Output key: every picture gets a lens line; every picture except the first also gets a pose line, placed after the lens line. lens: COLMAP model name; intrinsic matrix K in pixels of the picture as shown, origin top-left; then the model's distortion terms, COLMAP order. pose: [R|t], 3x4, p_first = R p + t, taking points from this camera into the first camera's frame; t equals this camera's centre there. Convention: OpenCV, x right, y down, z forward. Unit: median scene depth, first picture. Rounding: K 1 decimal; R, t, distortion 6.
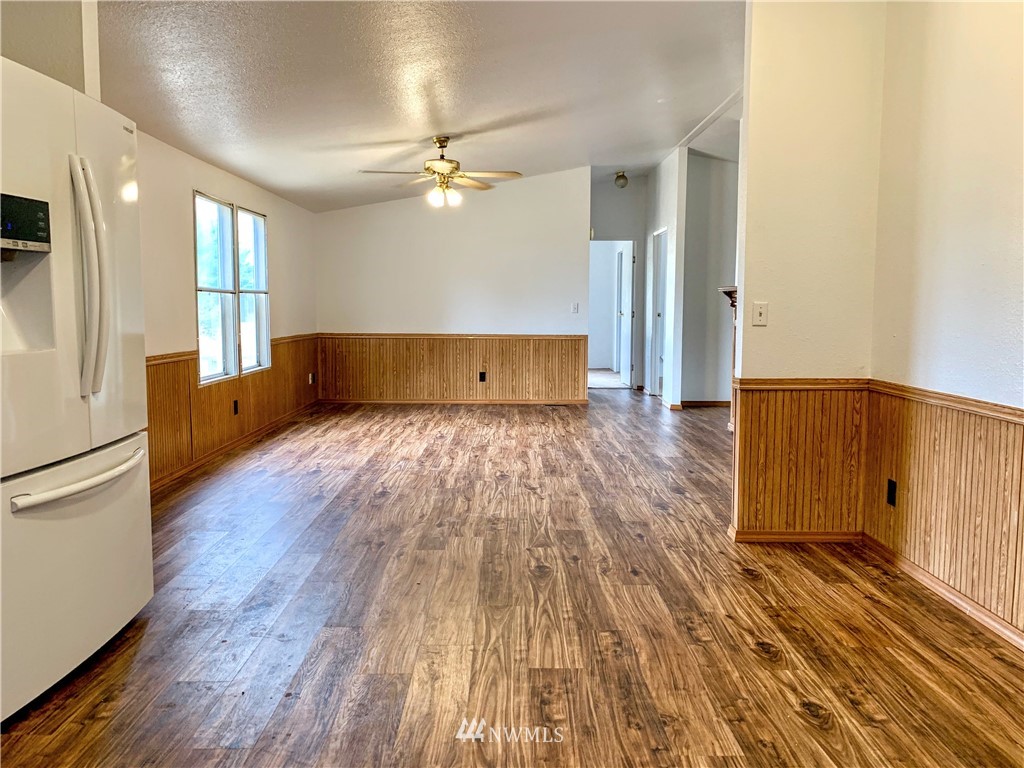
lens RADIAL K [[776.1, 0, 512.0], [0, 776.1, 384.0], [0, 0, 1]] dist [-0.010117, -0.010751]
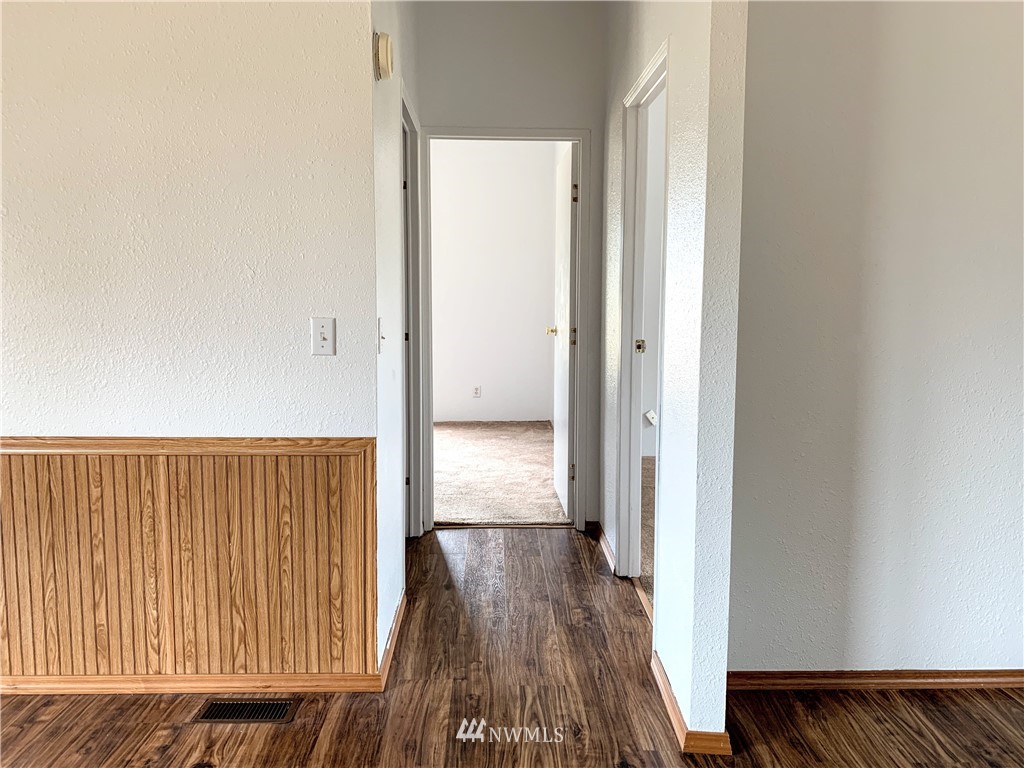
lens RADIAL K [[776.1, 0, 512.0], [0, 776.1, 384.0], [0, 0, 1]] dist [-0.010117, -0.010751]
pose [[0.999312, 0.007763, 0.036254, 0.120120], [-0.008545, 0.999733, 0.021453, -0.078958], [-0.036077, -0.021748, 0.999112, 0.667586]]
